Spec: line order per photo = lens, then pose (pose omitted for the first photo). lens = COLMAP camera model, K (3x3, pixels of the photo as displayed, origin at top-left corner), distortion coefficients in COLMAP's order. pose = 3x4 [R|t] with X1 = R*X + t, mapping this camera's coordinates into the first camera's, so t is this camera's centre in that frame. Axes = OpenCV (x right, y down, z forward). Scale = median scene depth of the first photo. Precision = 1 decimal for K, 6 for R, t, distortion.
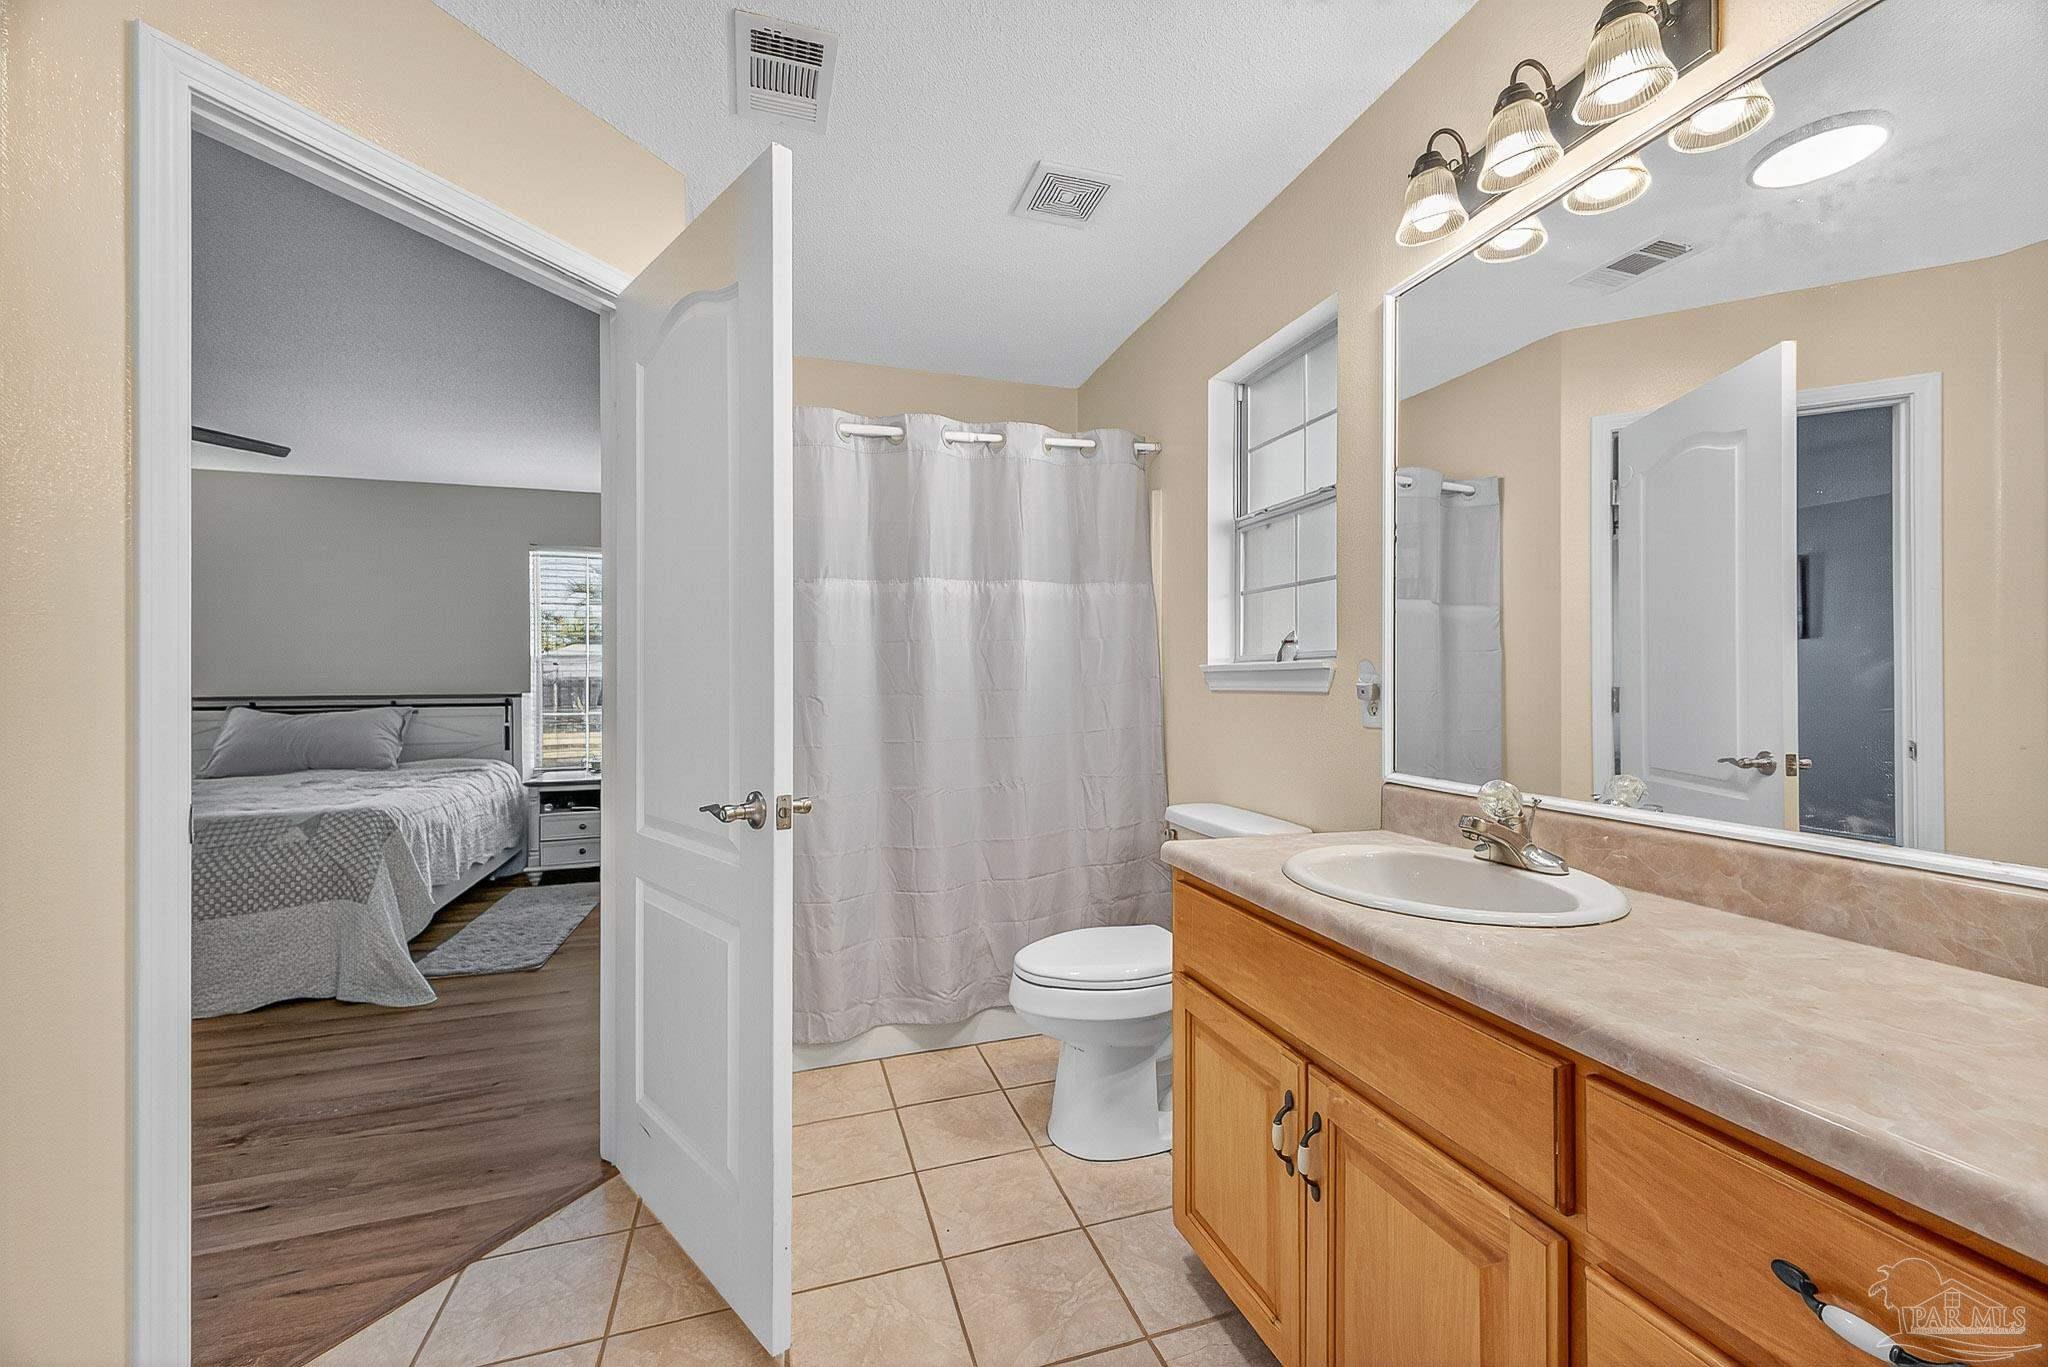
lens RADIAL K [[797.2, 0, 1031.9], [0, 797.2, 663.7], [0, 0, 1]] dist [0.017159, -0.006278]
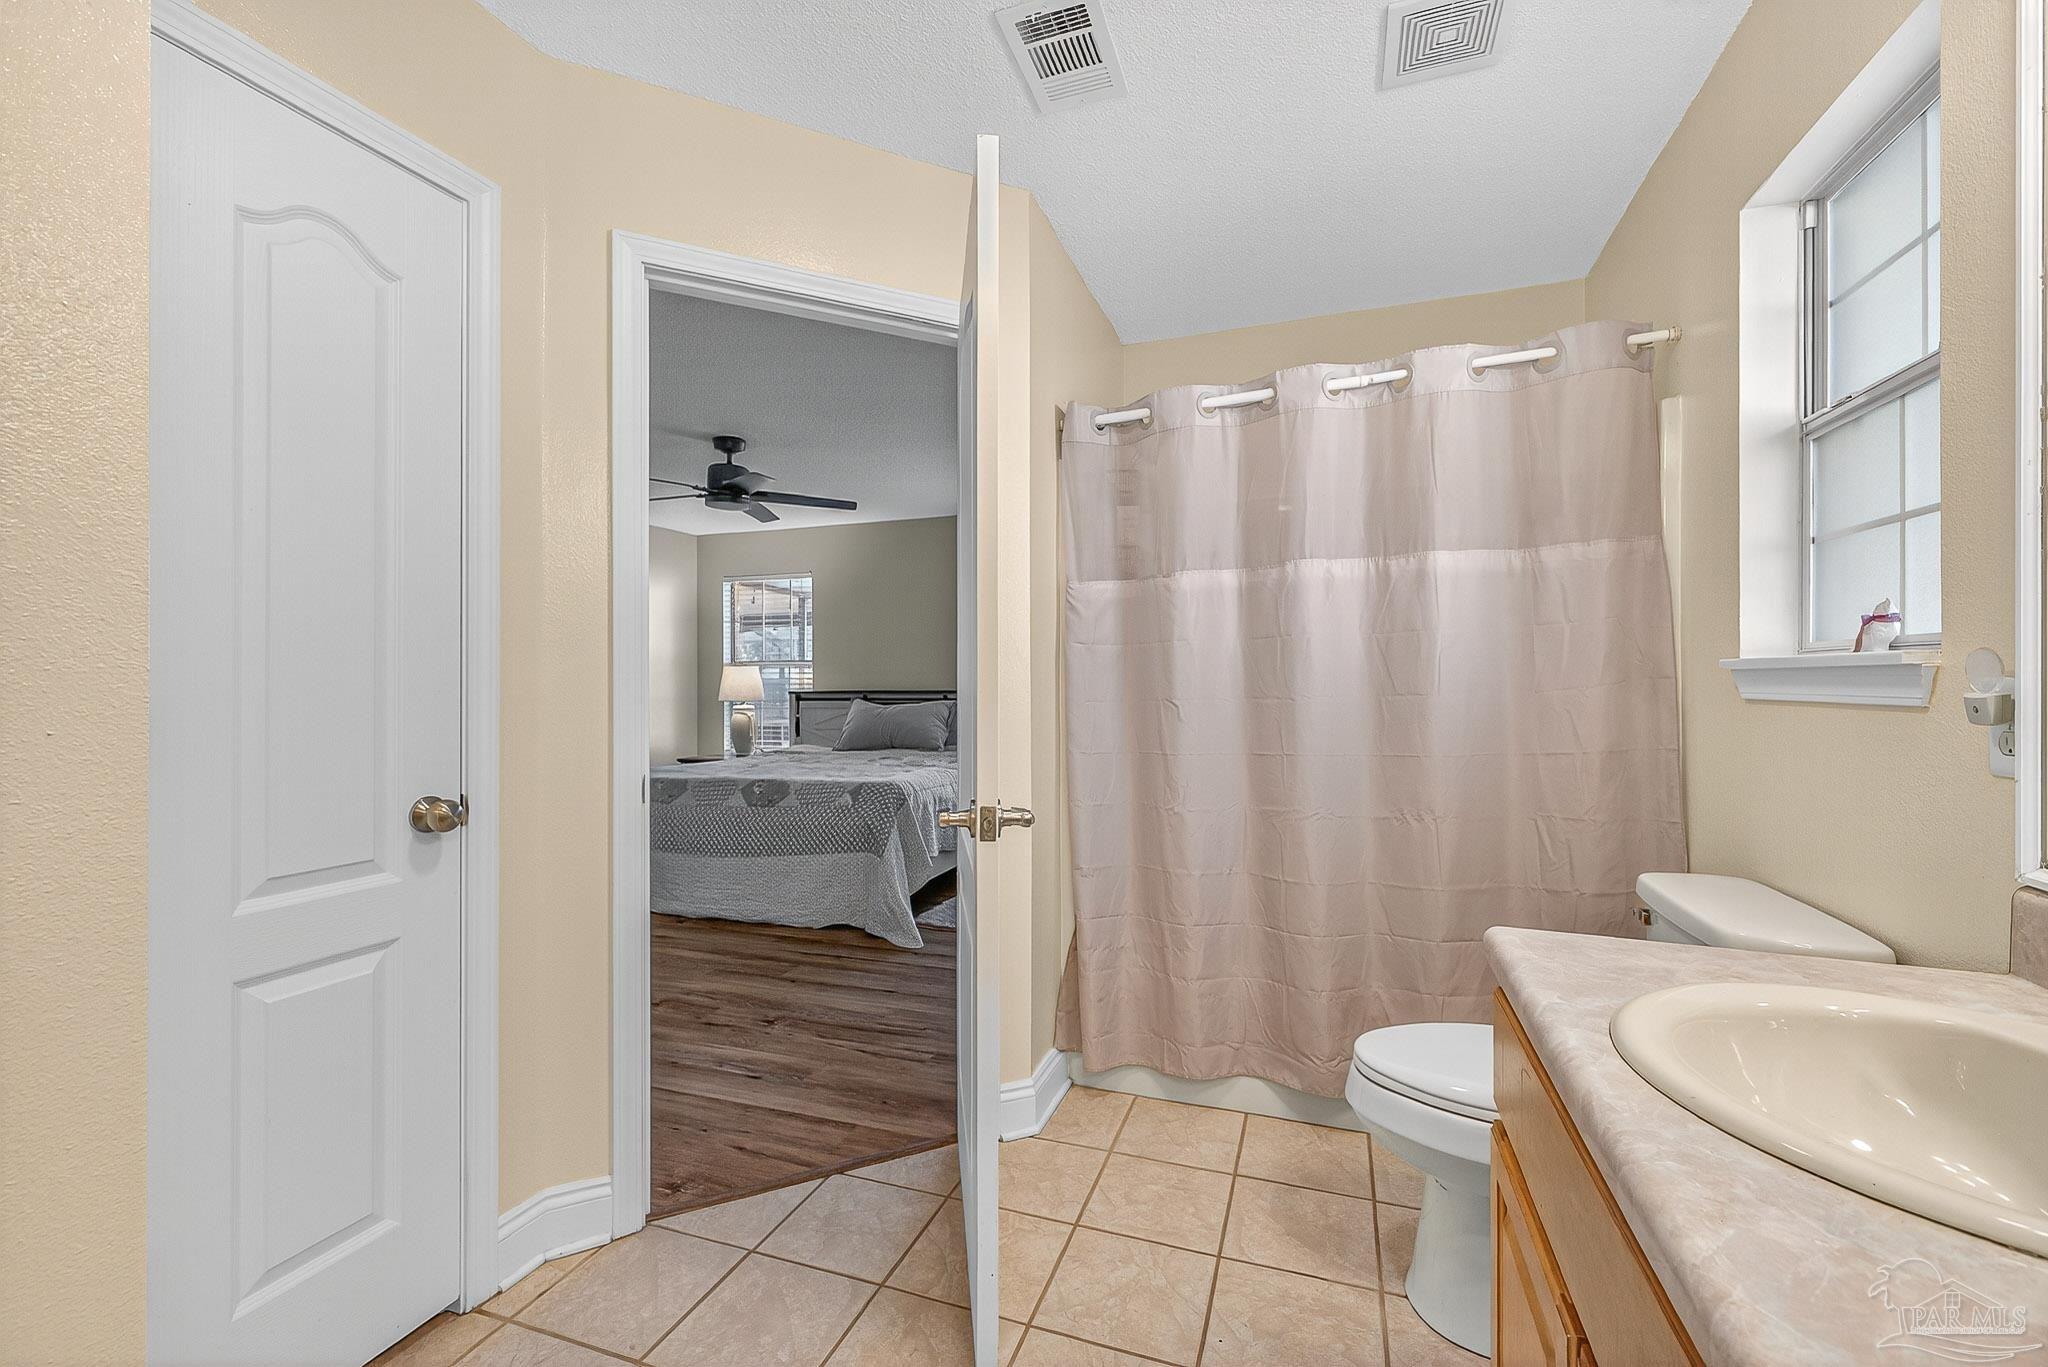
lens RADIAL K [[846.5, 0, 1045.0], [0, 846.5, 662.3], [0, 0, 1]] dist [0.020802, -0.015689]
pose [[0.789778, -0.012056, -0.613275, 0.206925], [0.016222, 0.999868, 0.001235, -0.005528], [0.613179, -0.010924, 0.789869, 0.128321]]
